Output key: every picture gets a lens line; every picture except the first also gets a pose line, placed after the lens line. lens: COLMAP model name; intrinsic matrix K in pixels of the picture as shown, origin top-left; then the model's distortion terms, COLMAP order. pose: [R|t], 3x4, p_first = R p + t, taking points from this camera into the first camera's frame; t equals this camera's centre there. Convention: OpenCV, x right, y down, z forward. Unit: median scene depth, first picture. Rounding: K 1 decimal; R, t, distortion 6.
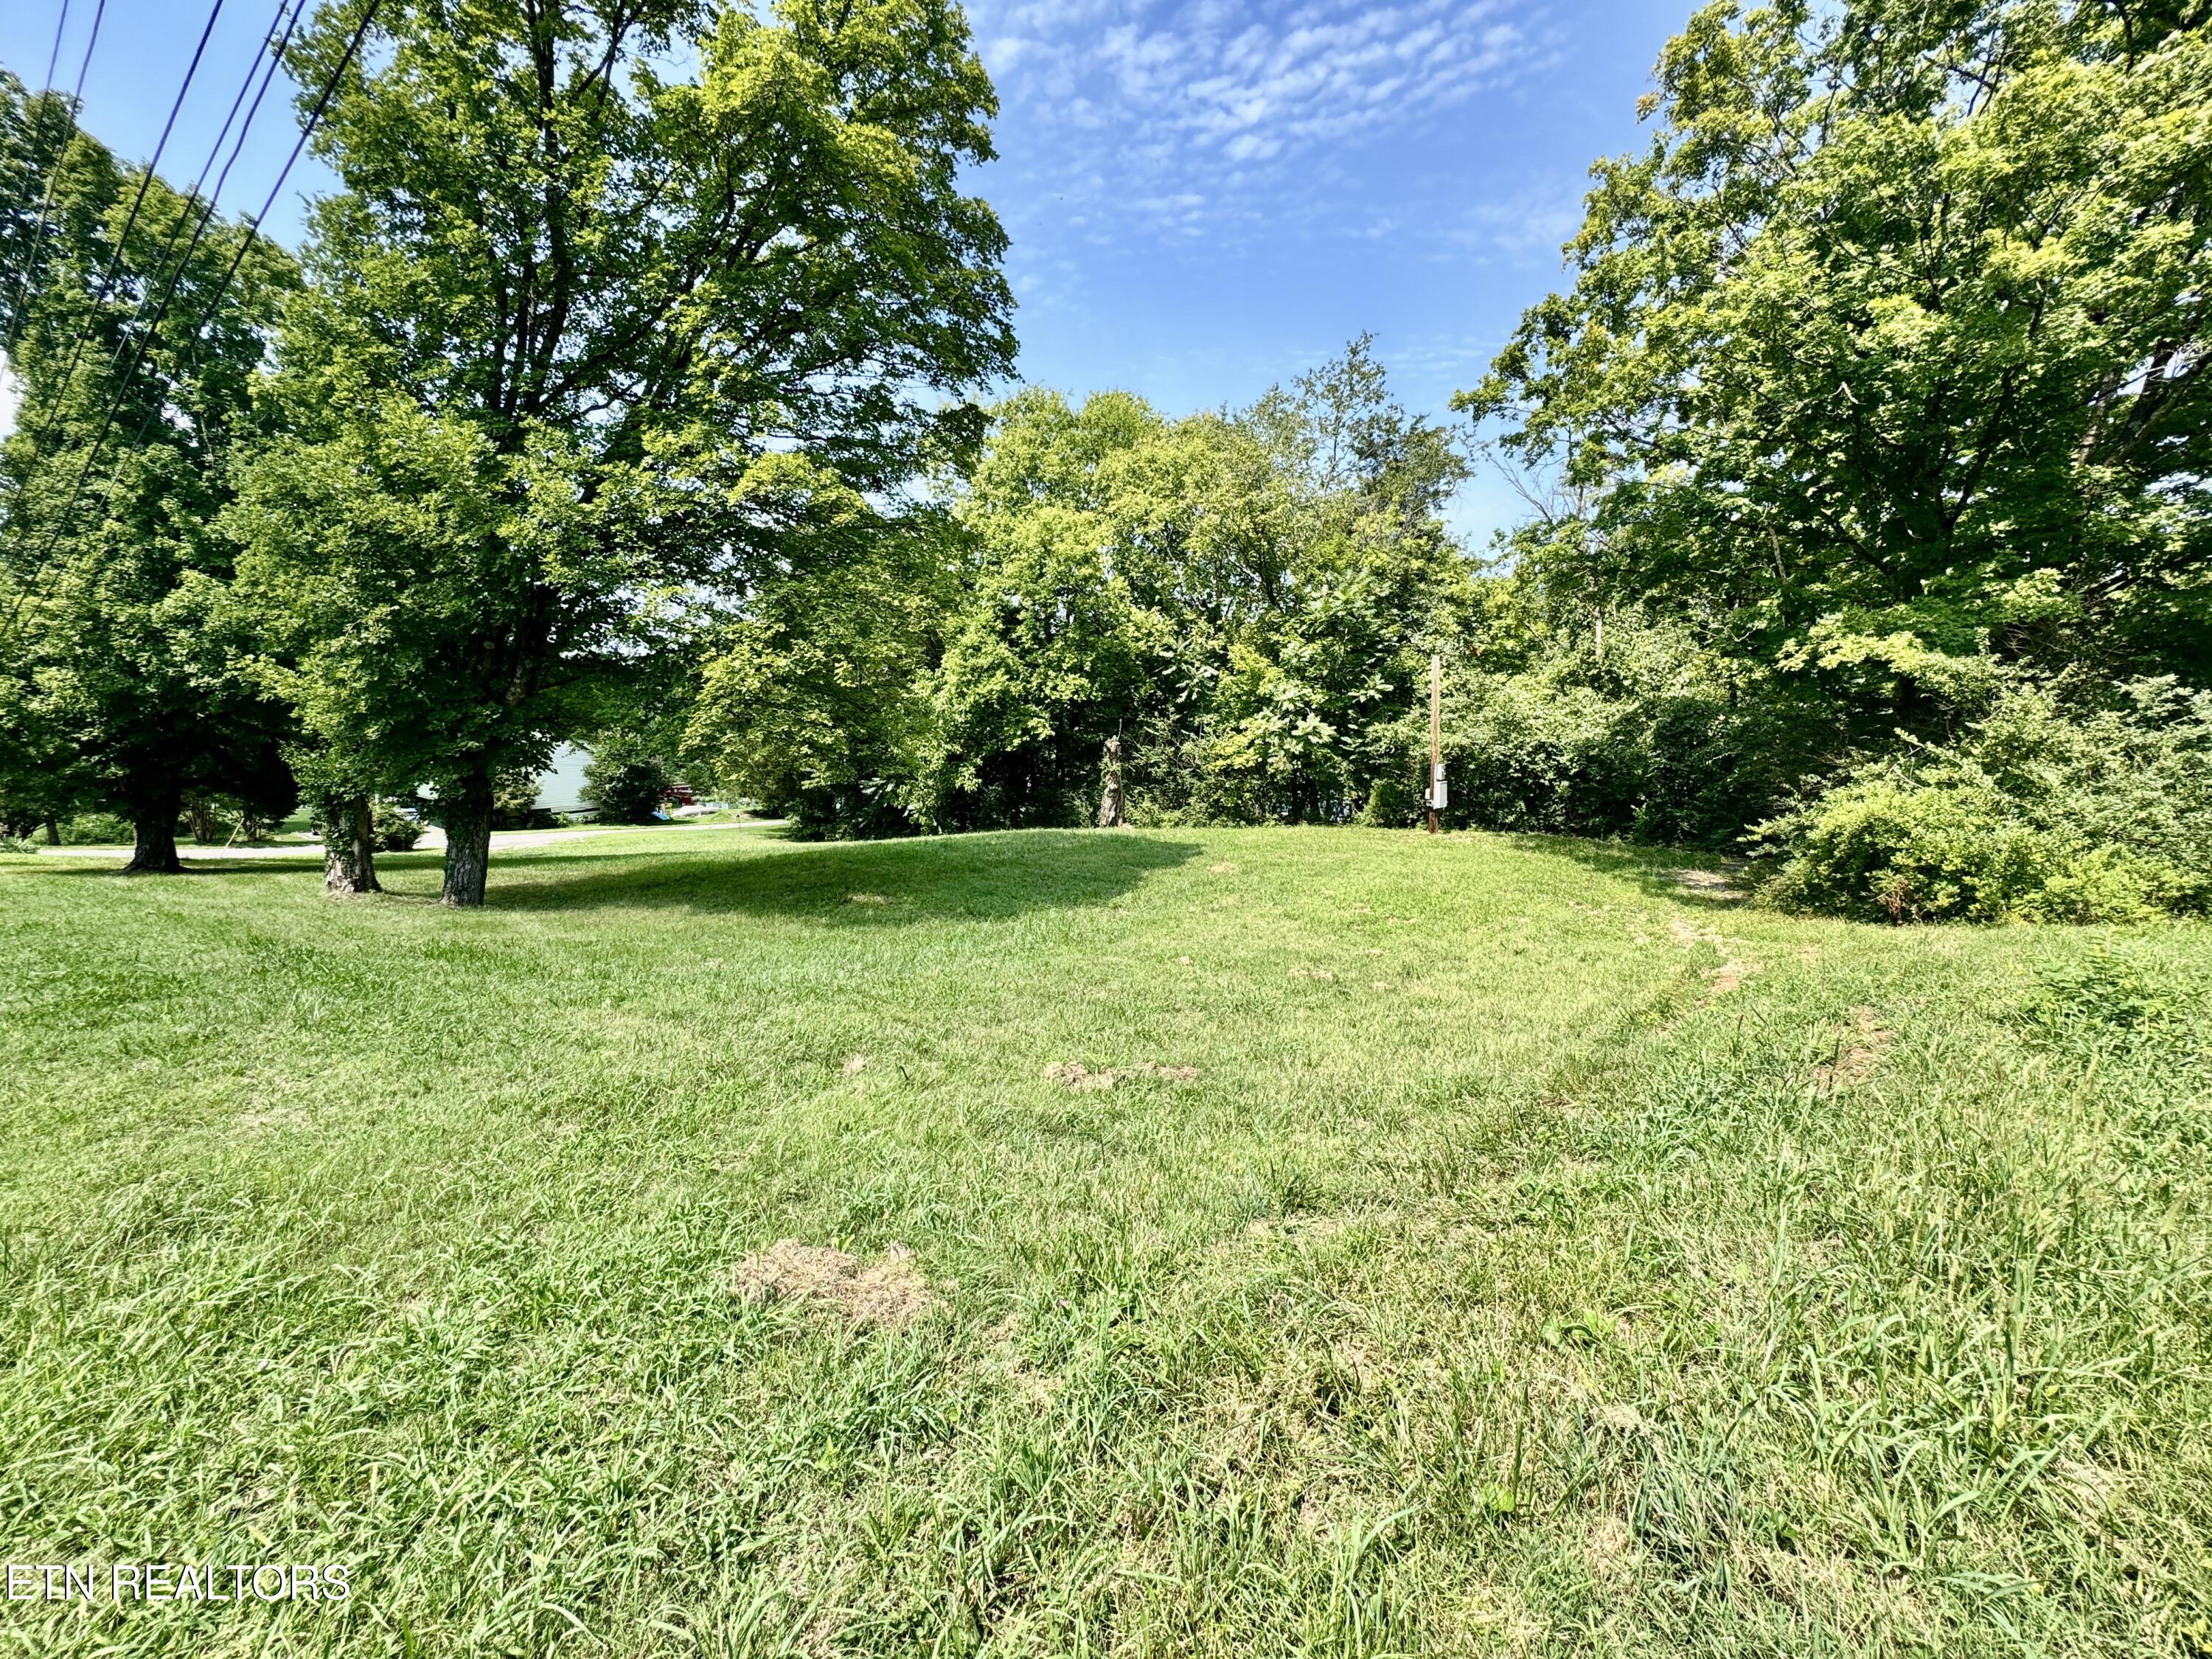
lens RADIAL K [[883.5, 0, 1116.4], [0, 883.5, 841.8], [0, 0, 1]] dist [-0.003459, 0.001268]
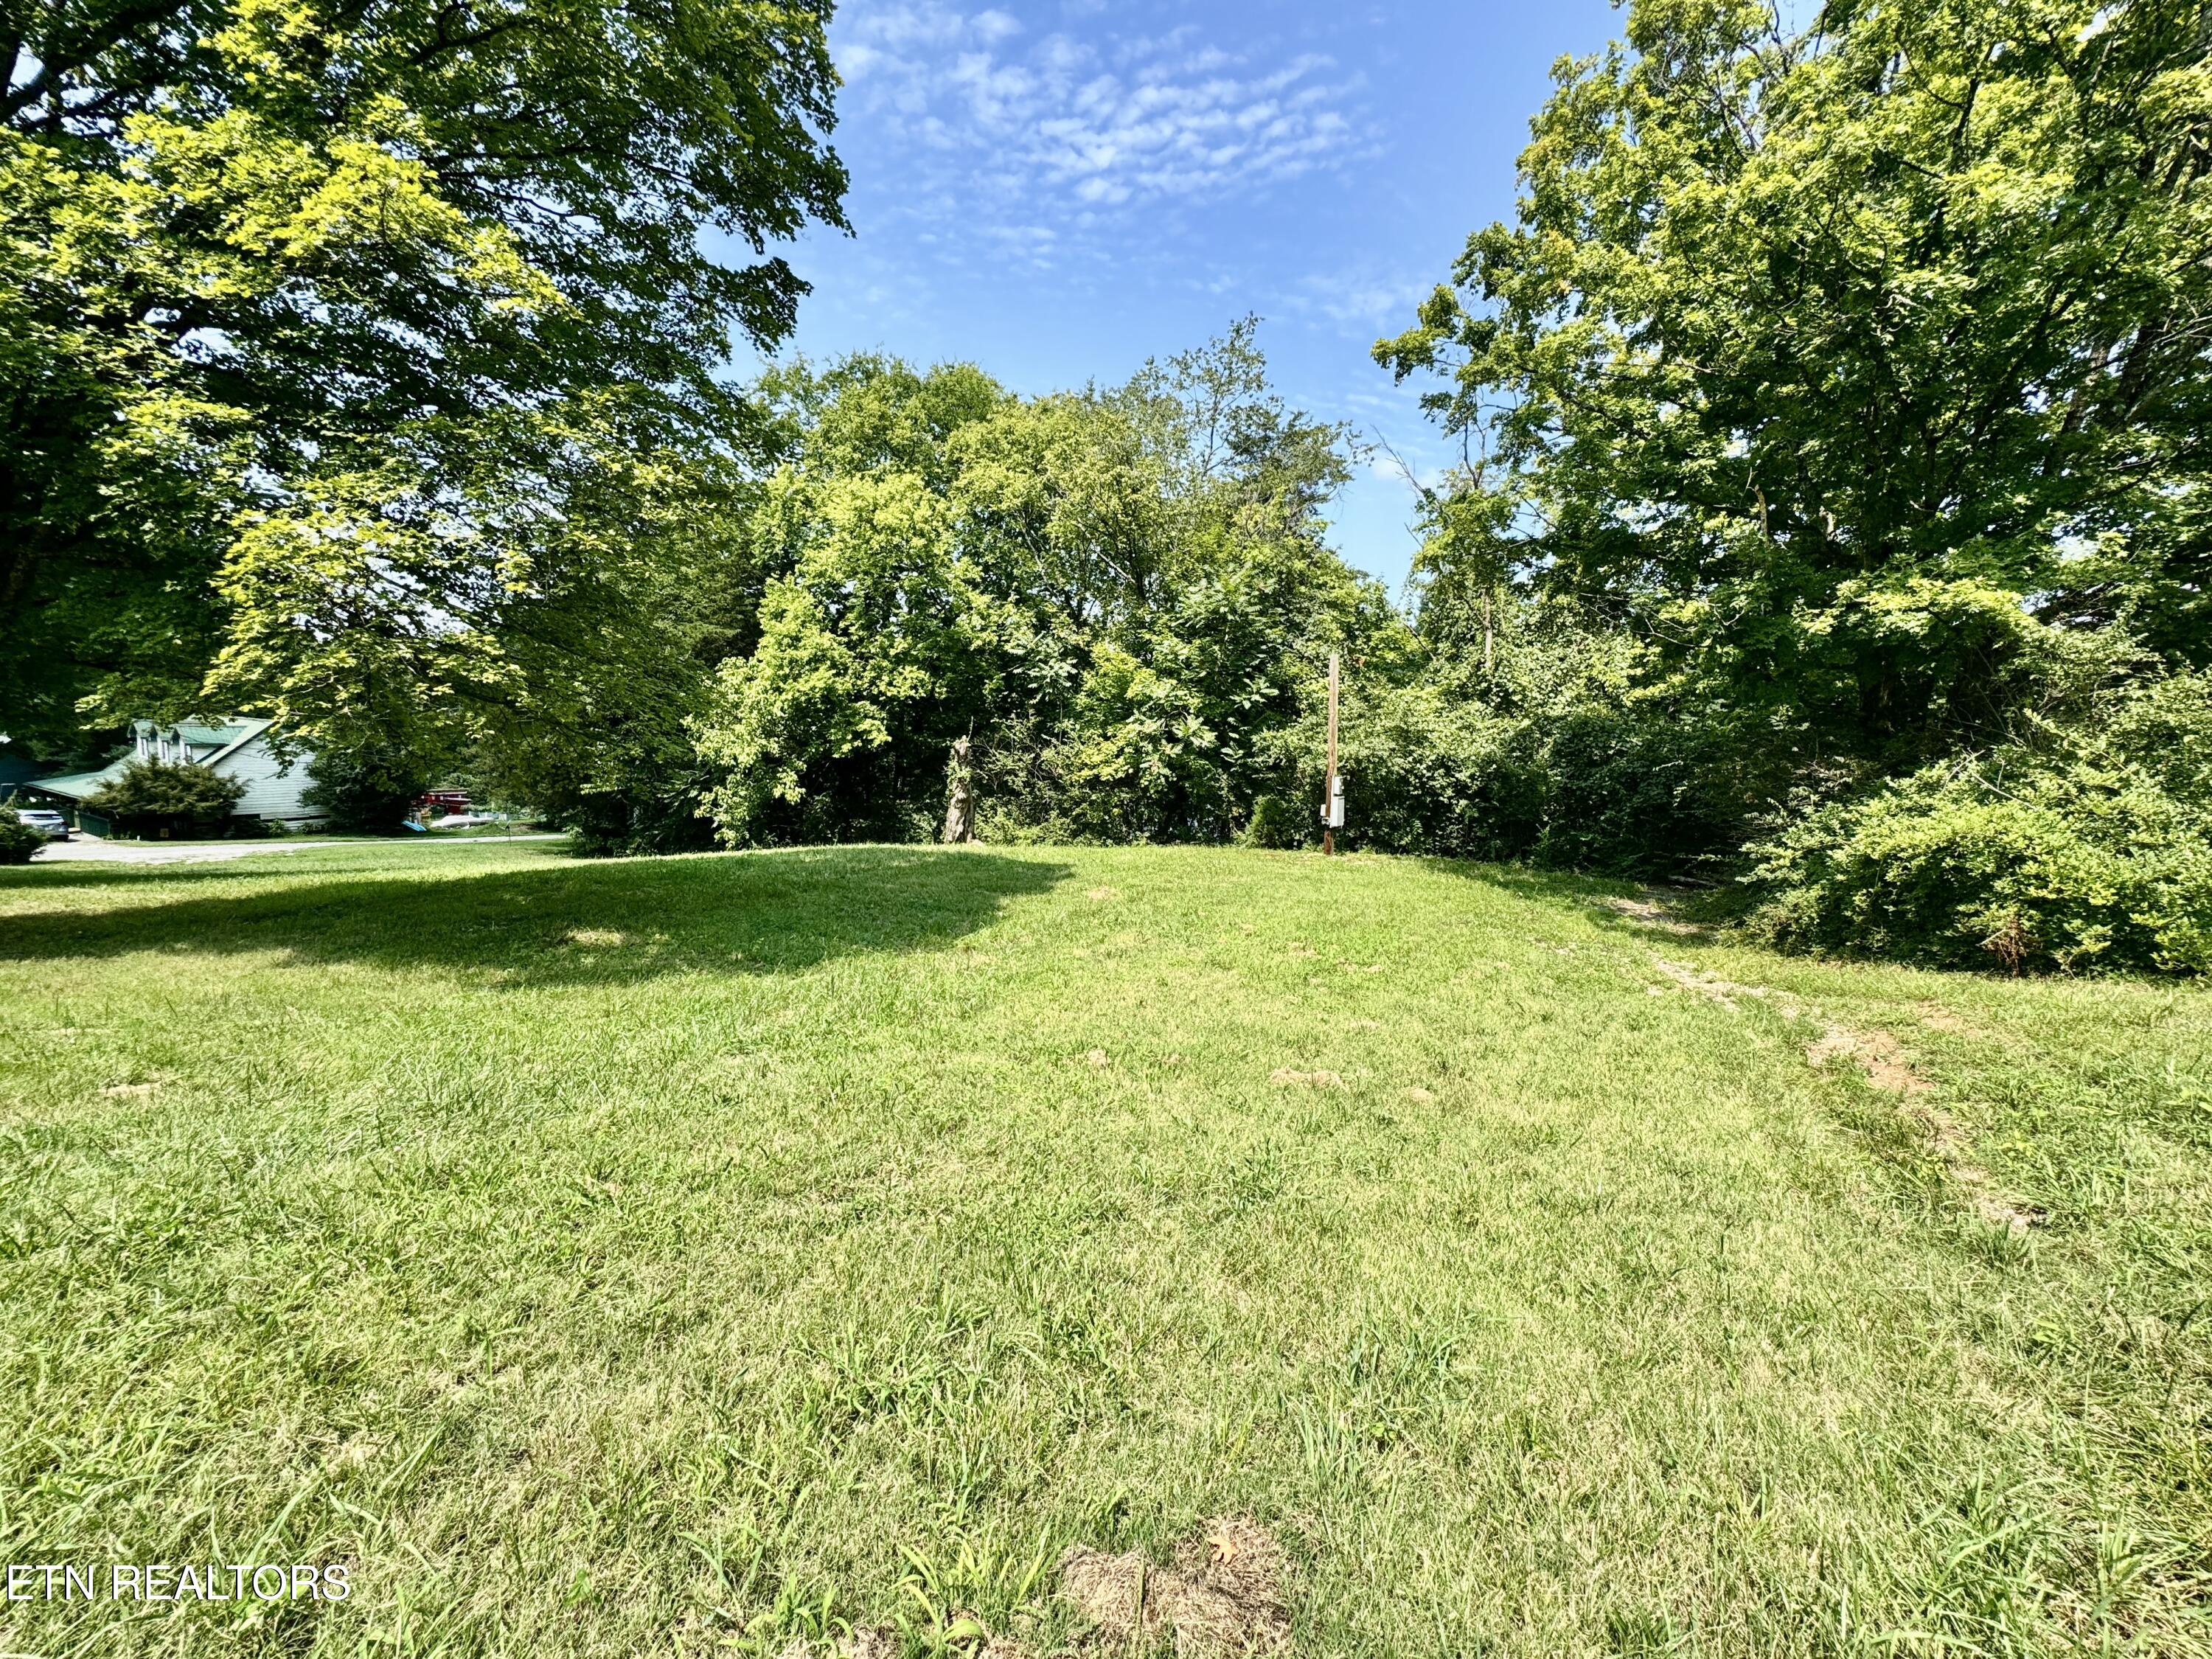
lens RADIAL K [[883.5, 0, 1113.2], [0, 883.5, 841.5], [0, 0, 1]] dist [-0.003459, 0.001268]
pose [[0.984718, 0.015386, 0.173474, -0.006013], [-0.010825, 0.999571, -0.027211, 0.002609], [-0.173818, 0.024918, 0.984462, 0.134558]]
